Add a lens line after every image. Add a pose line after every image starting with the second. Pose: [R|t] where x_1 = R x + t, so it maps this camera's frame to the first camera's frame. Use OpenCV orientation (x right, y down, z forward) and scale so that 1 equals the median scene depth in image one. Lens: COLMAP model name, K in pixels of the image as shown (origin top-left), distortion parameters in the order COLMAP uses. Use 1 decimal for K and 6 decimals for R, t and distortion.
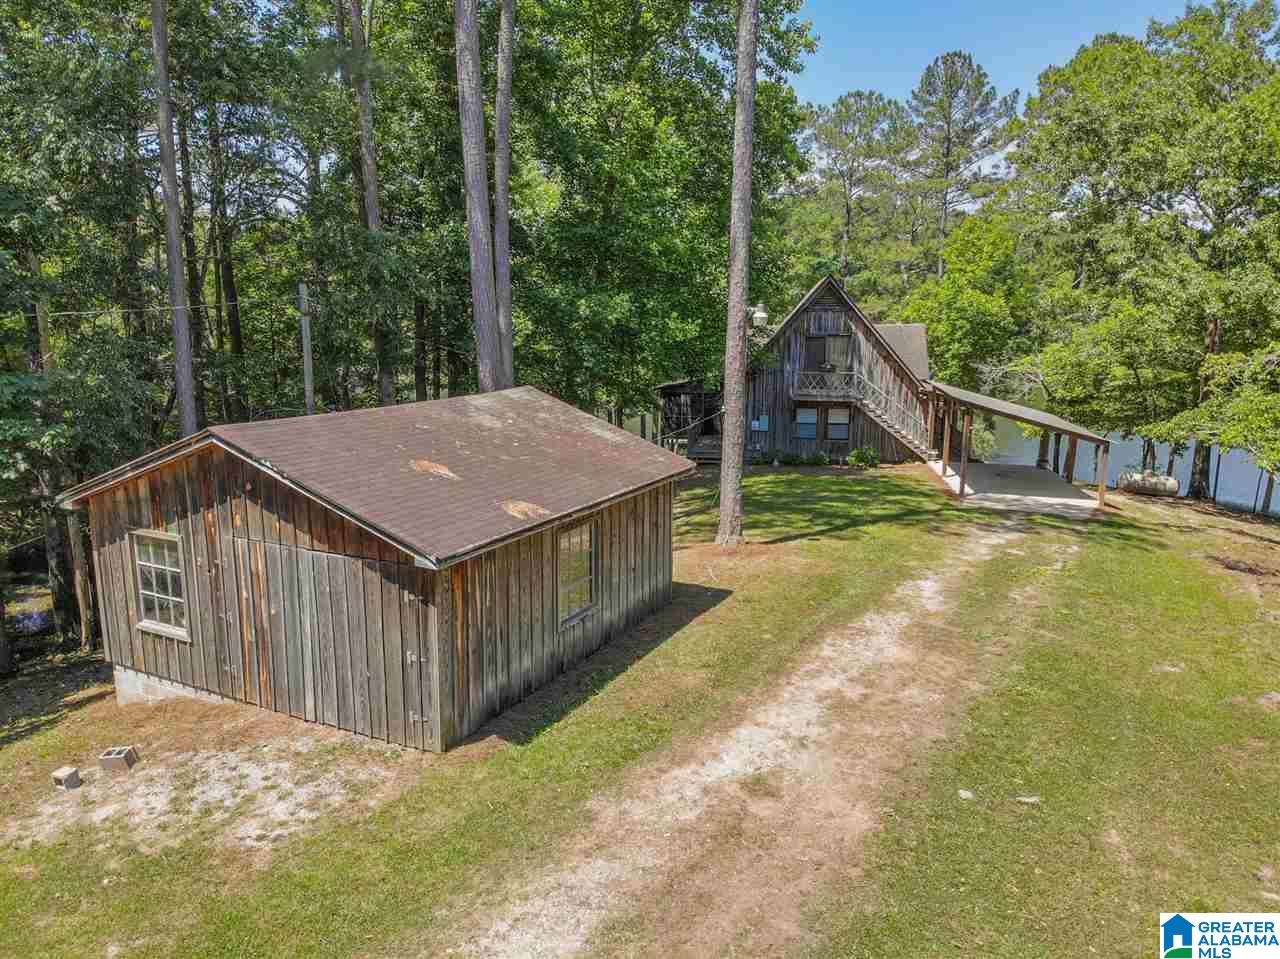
lens RADIAL K [[897.1, 0, 640.0], [0, 897.1, 479.5], [0, 0, 1]] dist [-0.002055, -0.091135]
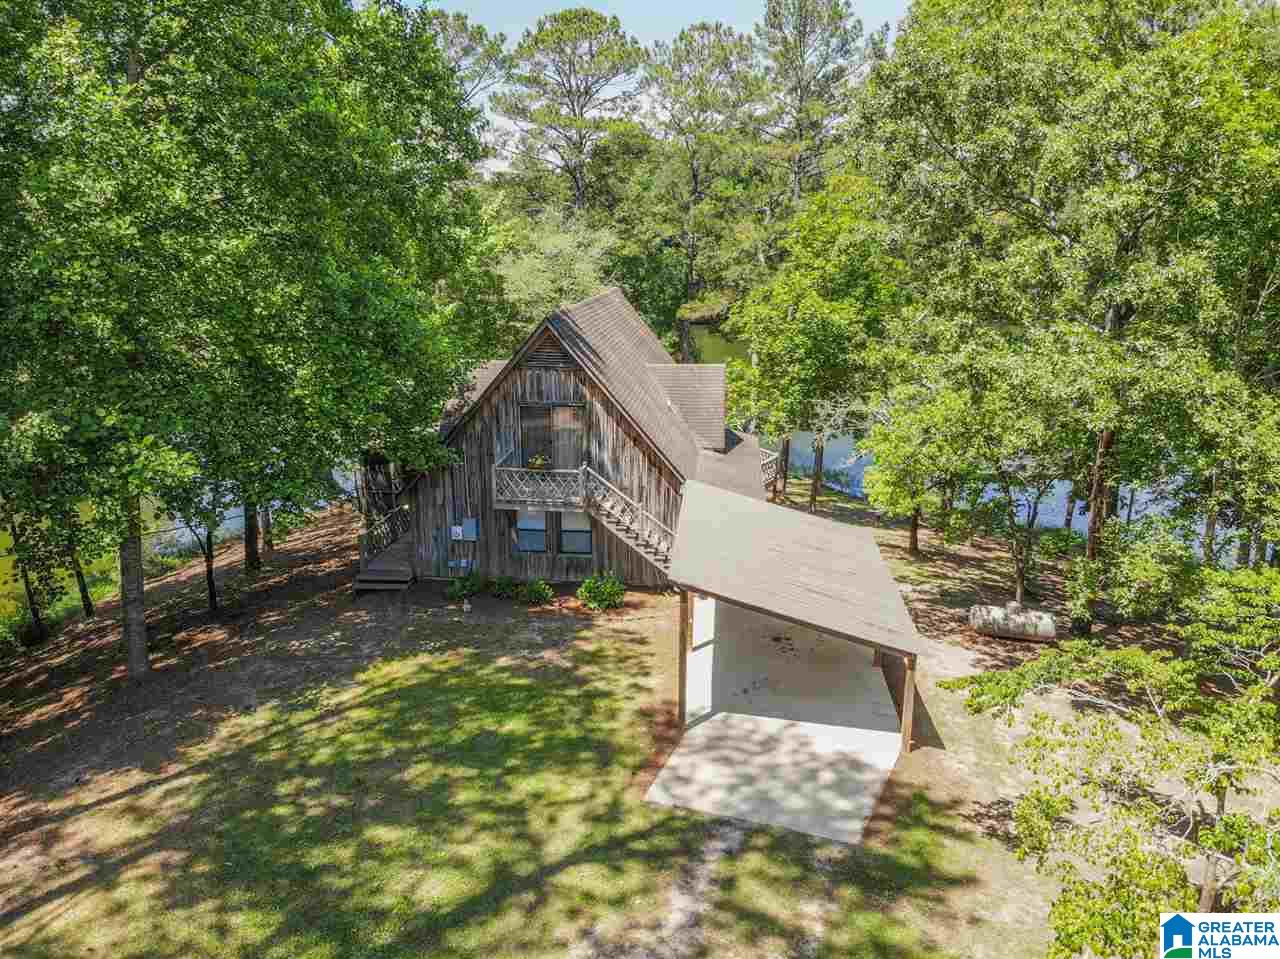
lens RADIAL K [[924.5, 0, 640.0], [0, 924.5, 479.5], [0, 0, 1]] dist [0.055330, -0.161191]
pose [[0.996575, -0.018779, 0.080533, 0.211183], [0.014385, 0.998394, 0.054801, -0.137503], [-0.081433, -0.053455, 0.995244, 0.289845]]
